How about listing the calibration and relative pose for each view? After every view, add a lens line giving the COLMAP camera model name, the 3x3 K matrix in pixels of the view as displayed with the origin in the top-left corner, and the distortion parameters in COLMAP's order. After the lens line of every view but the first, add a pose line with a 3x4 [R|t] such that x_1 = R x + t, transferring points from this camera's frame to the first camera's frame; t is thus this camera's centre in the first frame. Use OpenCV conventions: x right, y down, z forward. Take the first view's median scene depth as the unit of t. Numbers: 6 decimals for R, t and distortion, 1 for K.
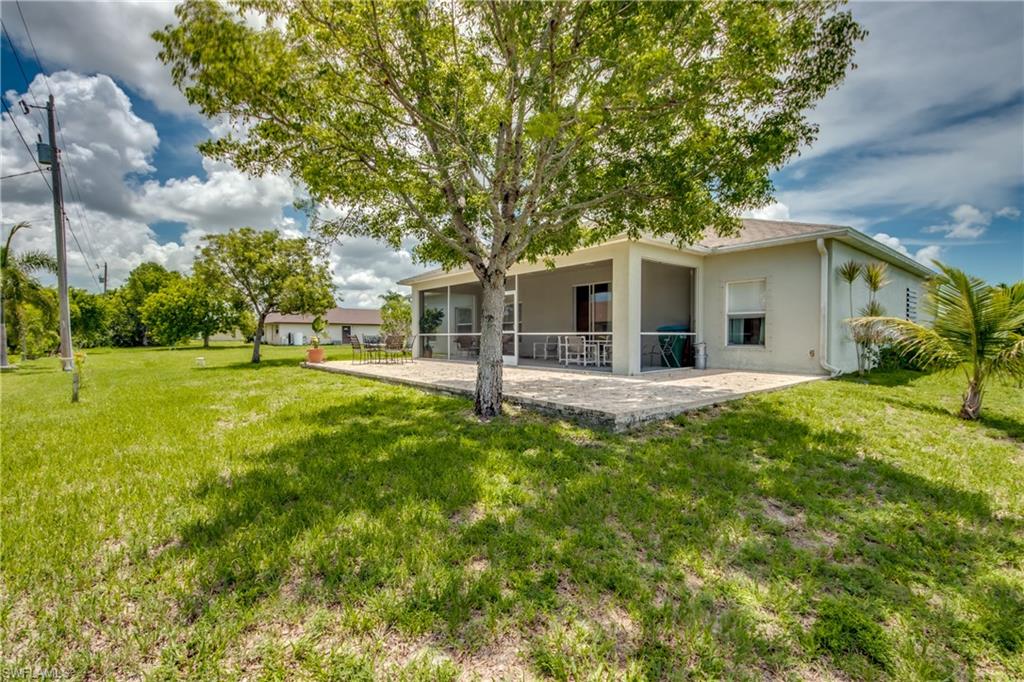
lens RADIAL K [[460.1, 0, 512.0], [0, 460.1, 341.0], [0, 0, 1]] dist [0.020061, 0.000007]
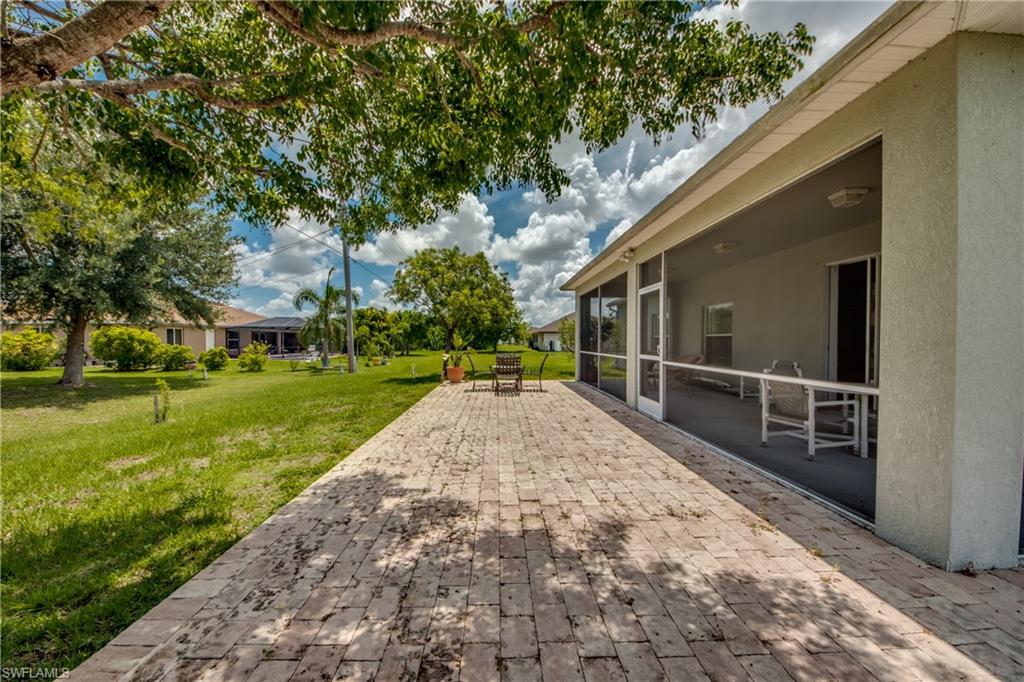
lens RADIAL K [[391.7, 0, 500.2], [0, 391.7, 341.7], [0, 0, 1]] dist [0.029821, -0.021284]
pose [[0.782571, 0.003471, -0.622552, 0.148983], [-0.007531, 0.999964, -0.003891, -0.037252], [0.622516, 0.007733, 0.782569, 0.531594]]
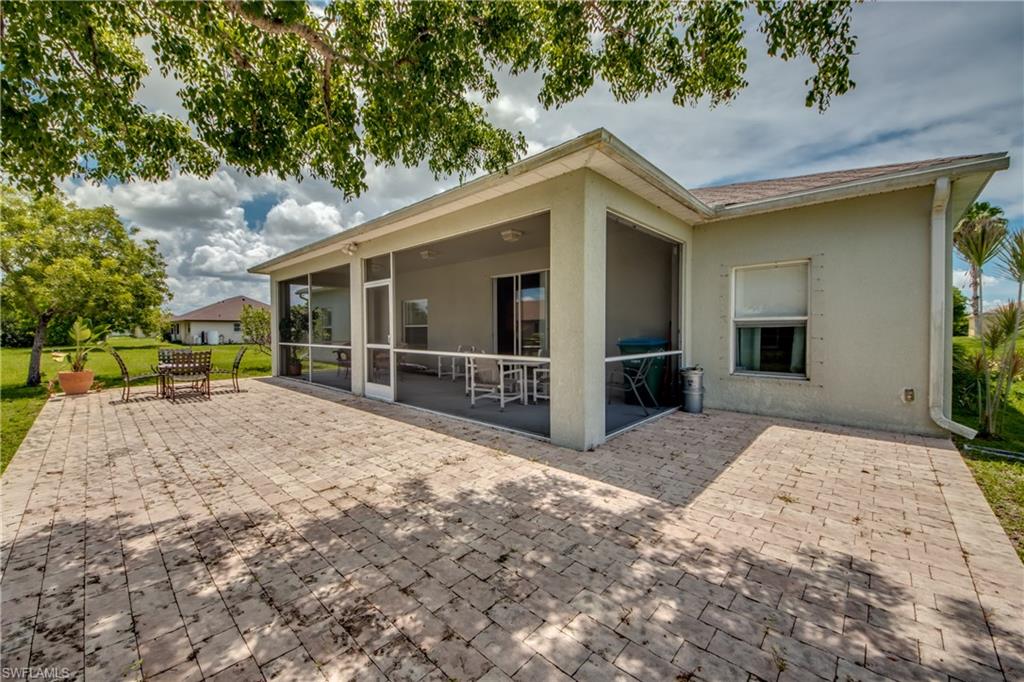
lens RADIAL K [[394.0, 0, 510.8], [0, 394.0, 324.3], [0, 0, 1]] dist [0.029649, -0.020523]
pose [[0.990892, -0.000814, 0.134659, 0.095762], [0.004167, 0.999688, -0.024627, -0.036687], [-0.134597, 0.024964, 0.990586, 0.472425]]
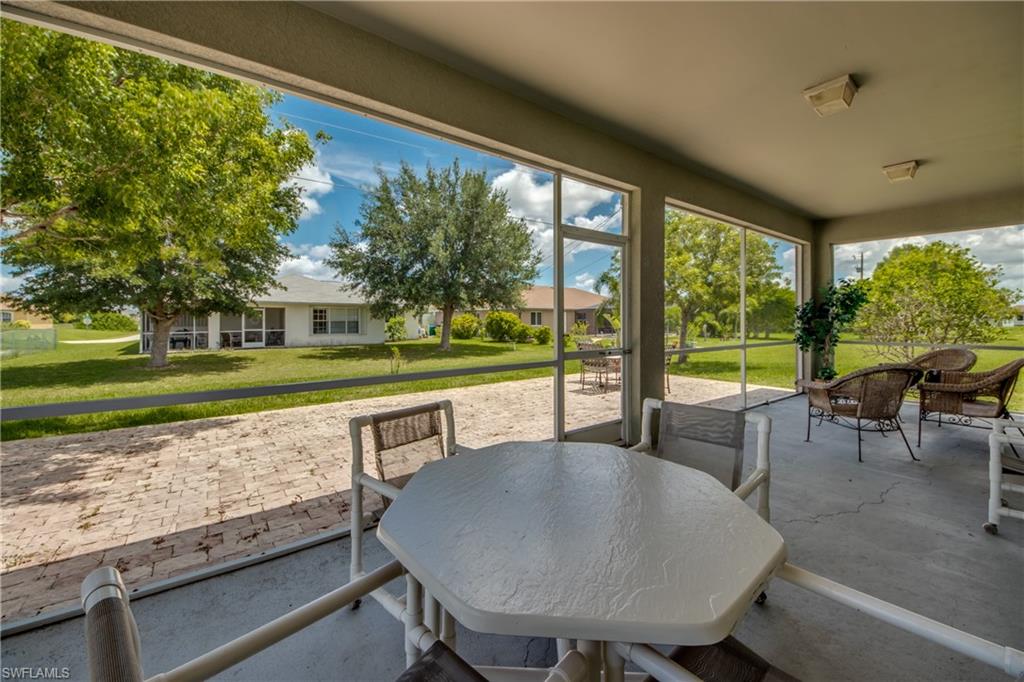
lens RADIAL K [[394.0, 0, 510.8], [0, 394.0, 324.3], [0, 0, 1]] dist [0.029649, -0.020523]
pose [[-0.037279, 0.011798, -0.999235, 0.276901], [-0.011682, 0.999857, 0.012241, -0.045504], [0.999237, 0.012130, -0.037136, 0.972206]]
